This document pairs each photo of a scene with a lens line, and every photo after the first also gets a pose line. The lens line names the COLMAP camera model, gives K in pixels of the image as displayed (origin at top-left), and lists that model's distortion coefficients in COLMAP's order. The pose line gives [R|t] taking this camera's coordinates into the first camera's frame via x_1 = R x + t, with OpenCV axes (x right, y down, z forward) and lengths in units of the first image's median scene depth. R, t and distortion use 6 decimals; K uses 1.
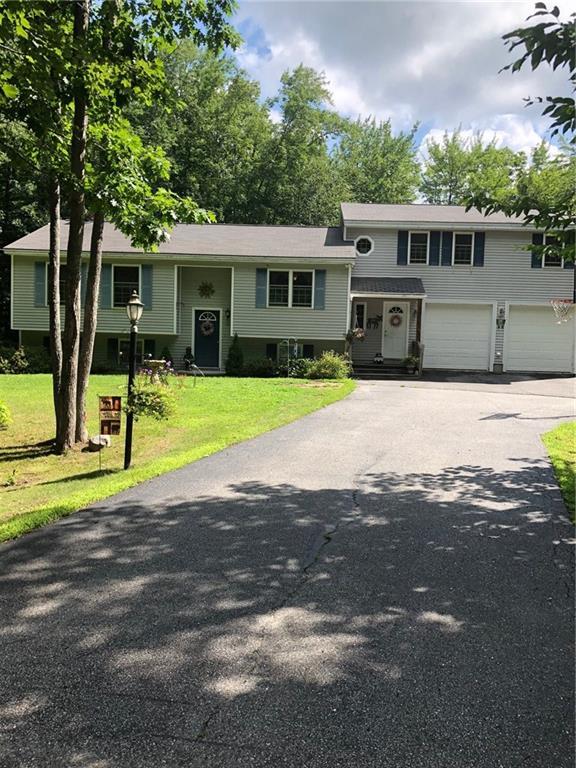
lens RADIAL K [[627.1, 0, 288.0], [0, 627.1, 384.0], [0, 0, 1]] dist [-0.000737, -0.000544]
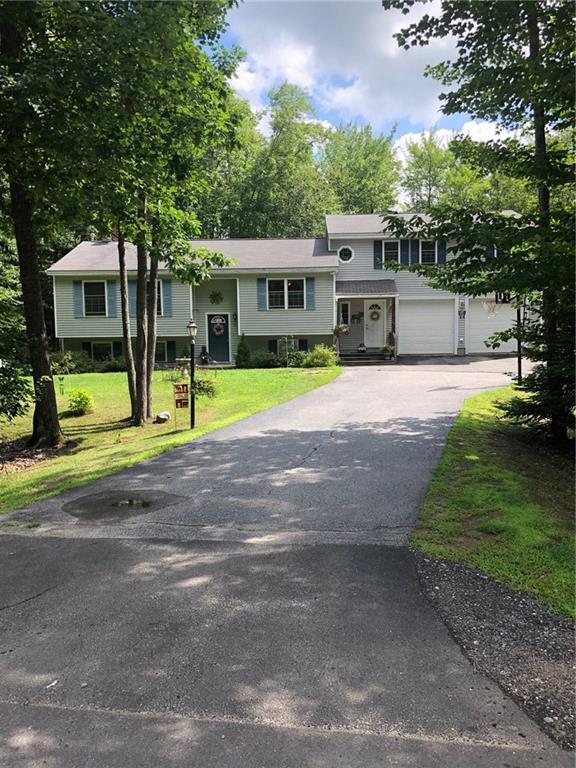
lens RADIAL K [[627.1, 0, 288.0], [0, 627.1, 384.0], [0, 0, 1]] dist [-0.000737, -0.000544]
pose [[0.998989, -0.044793, 0.003880, -0.005037], [0.044721, 0.998855, 0.017009, 0.001353], [-0.004637, -0.016818, 0.999848, -0.213813]]
